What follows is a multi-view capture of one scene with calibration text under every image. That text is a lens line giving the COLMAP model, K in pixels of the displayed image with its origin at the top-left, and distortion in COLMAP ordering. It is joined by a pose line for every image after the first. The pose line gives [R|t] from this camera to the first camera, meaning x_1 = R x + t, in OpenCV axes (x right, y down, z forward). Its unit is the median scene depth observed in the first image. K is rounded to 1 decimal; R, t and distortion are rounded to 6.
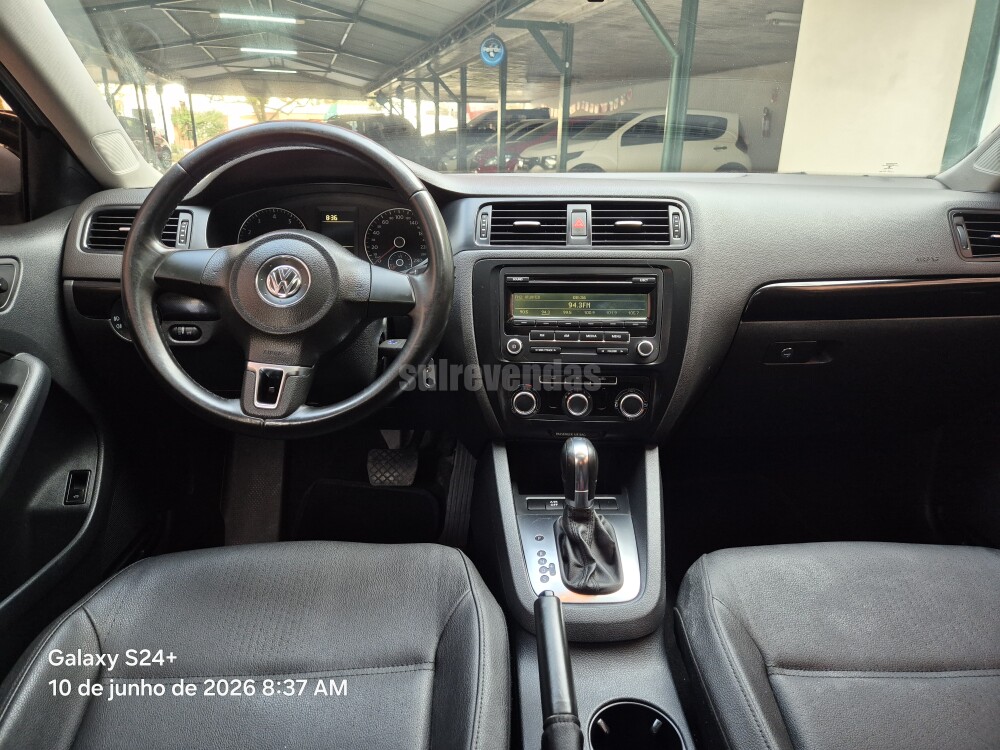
lens RADIAL K [[673.0, 0, 500.4], [0, 673.0, 373.6], [0, 0, 1]] dist [-0.006436, -0.013586]
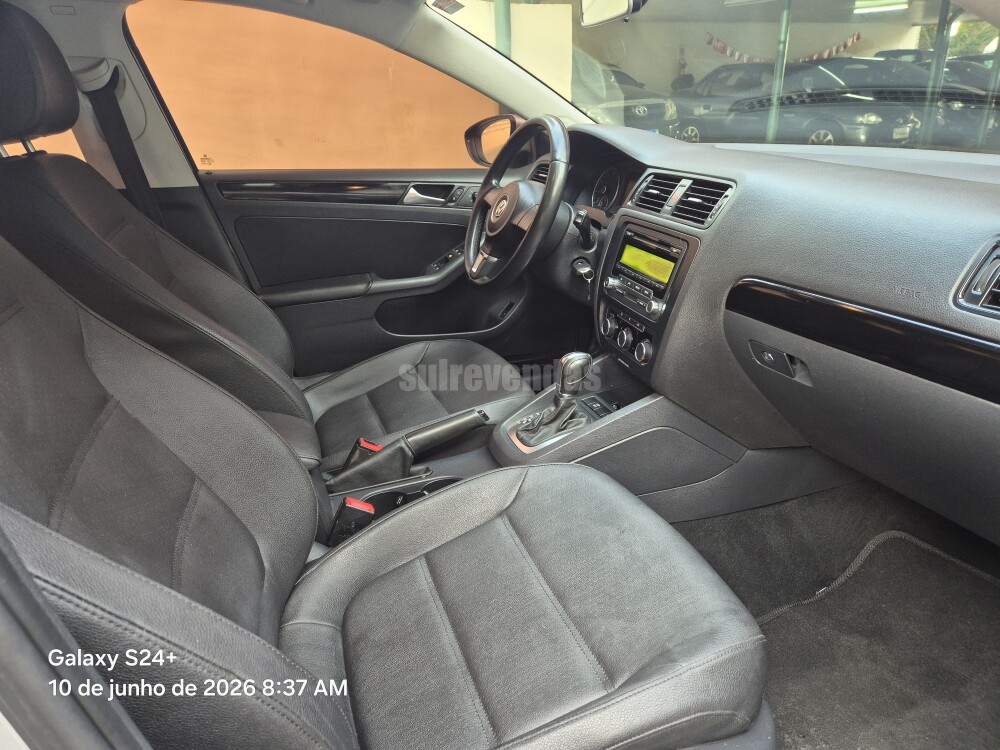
lens RADIAL K [[673.0, 0, 500.2], [0, 673.0, 375.4], [0, 0, 1]] dist [-0.006436, -0.013586]
pose [[0.241646, 0.337781, -0.909676, 1.191062], [-0.333732, 0.909201, 0.248952, -0.131067], [0.911170, 0.243430, 0.332434, 0.423904]]
